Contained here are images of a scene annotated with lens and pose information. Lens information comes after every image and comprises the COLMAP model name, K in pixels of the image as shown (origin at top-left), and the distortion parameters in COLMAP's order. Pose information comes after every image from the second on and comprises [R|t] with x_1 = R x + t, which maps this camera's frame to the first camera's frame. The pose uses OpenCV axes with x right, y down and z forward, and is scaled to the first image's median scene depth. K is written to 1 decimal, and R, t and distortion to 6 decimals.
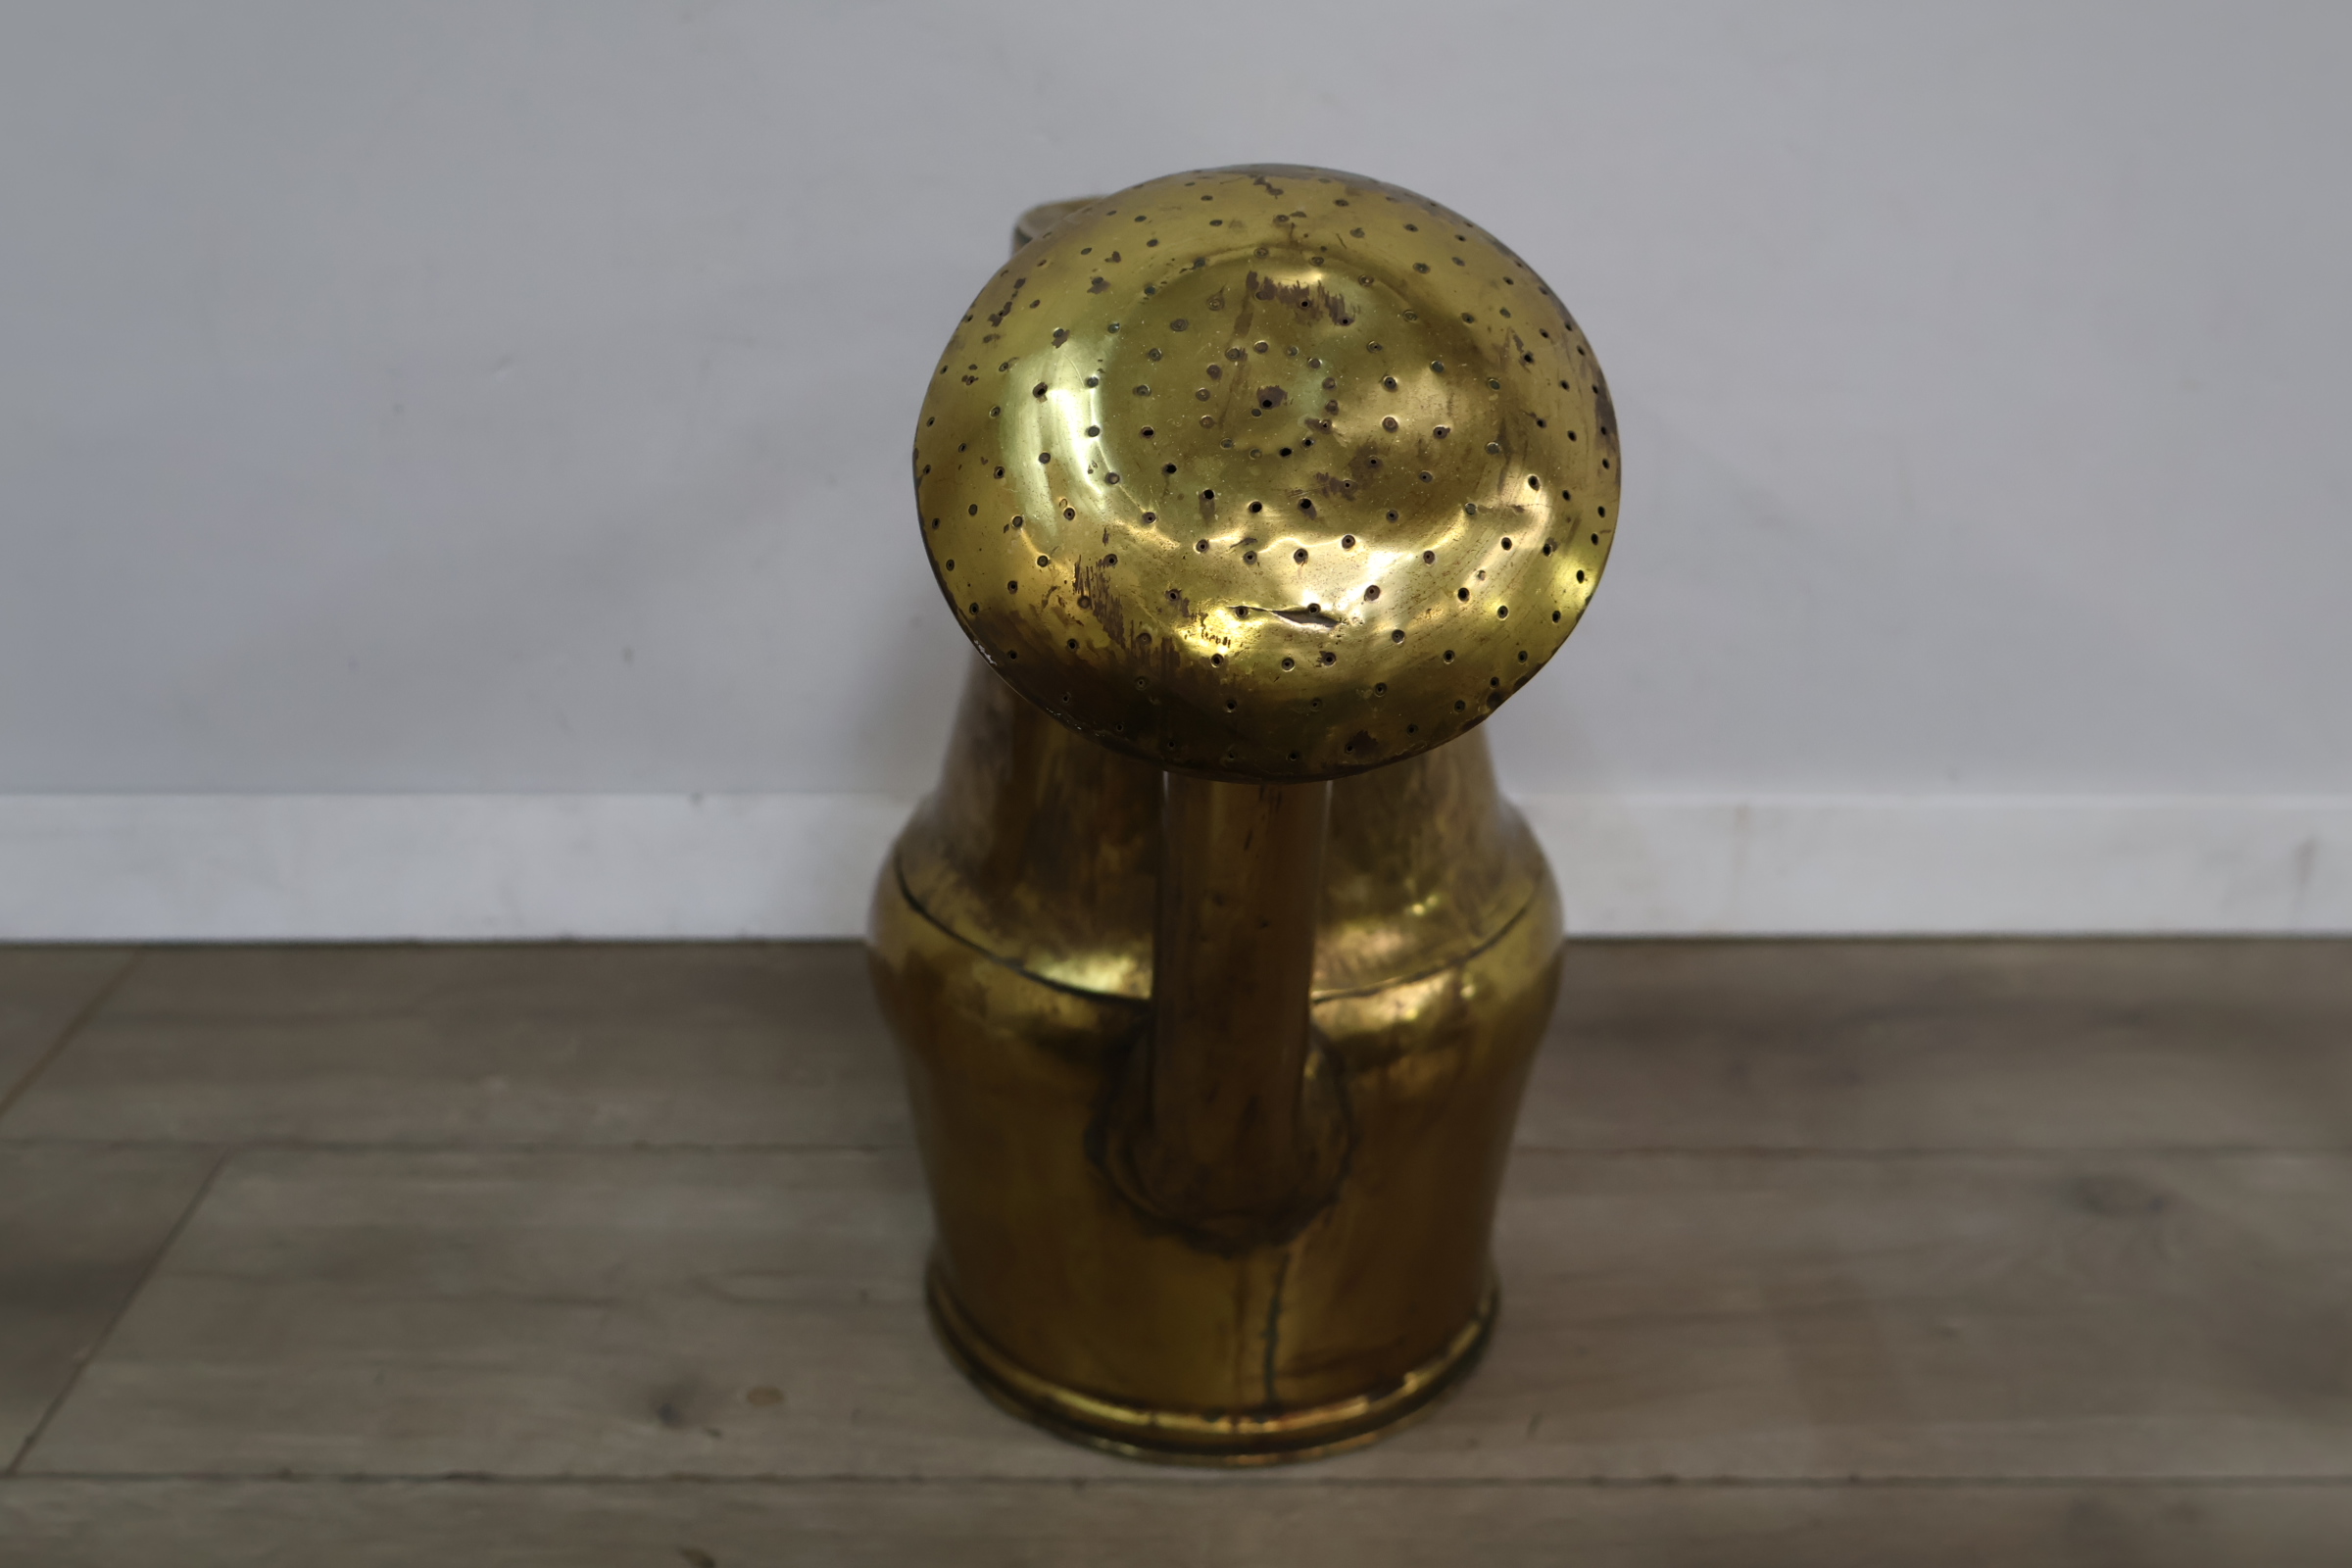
lens RADIAL K [[2166.1, 0, 1173.0], [0, 2166.1, 791.1], [0, 0, 1]] dist [0.011467, -0.010954]
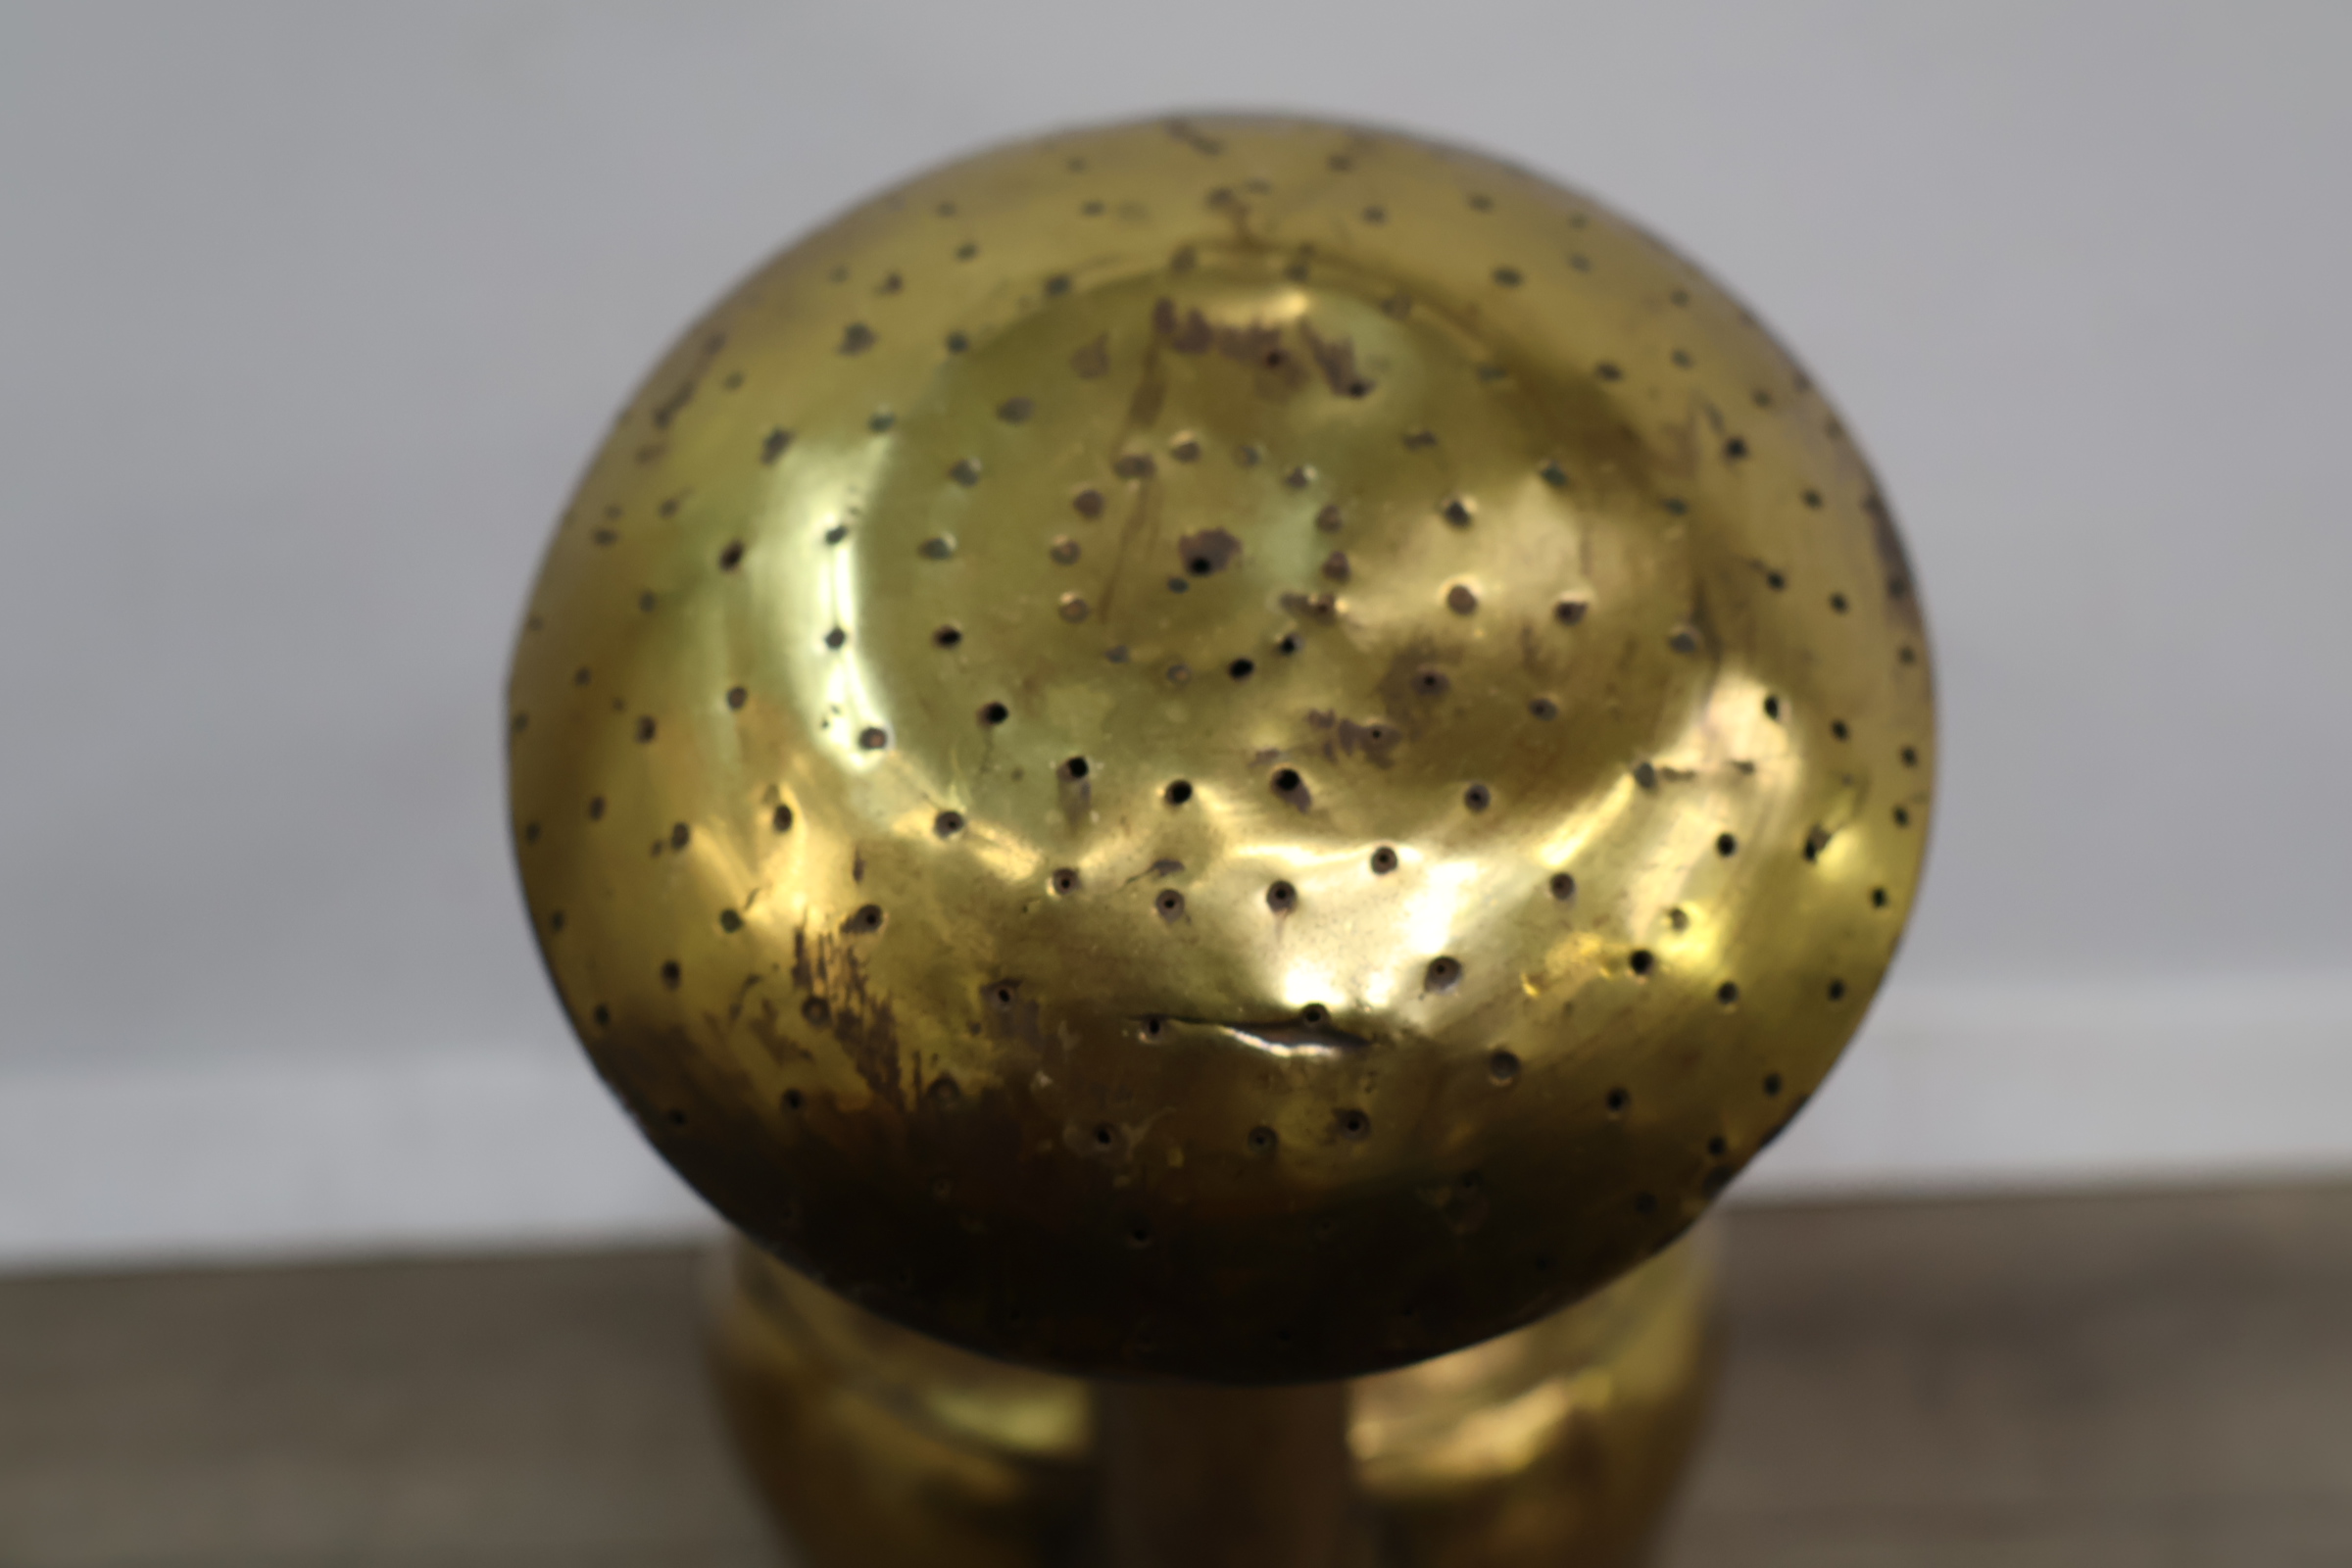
lens RADIAL K [[2166.1, 0, 1173.0], [0, 2166.1, 791.1], [0, 0, 1]] dist [0.011467, -0.010954]
pose [[0.999135, -0.038718, -0.015193, 0.042606], [0.037836, 0.997790, -0.054617, -0.102969], [0.017275, 0.053994, 0.998392, 0.524639]]
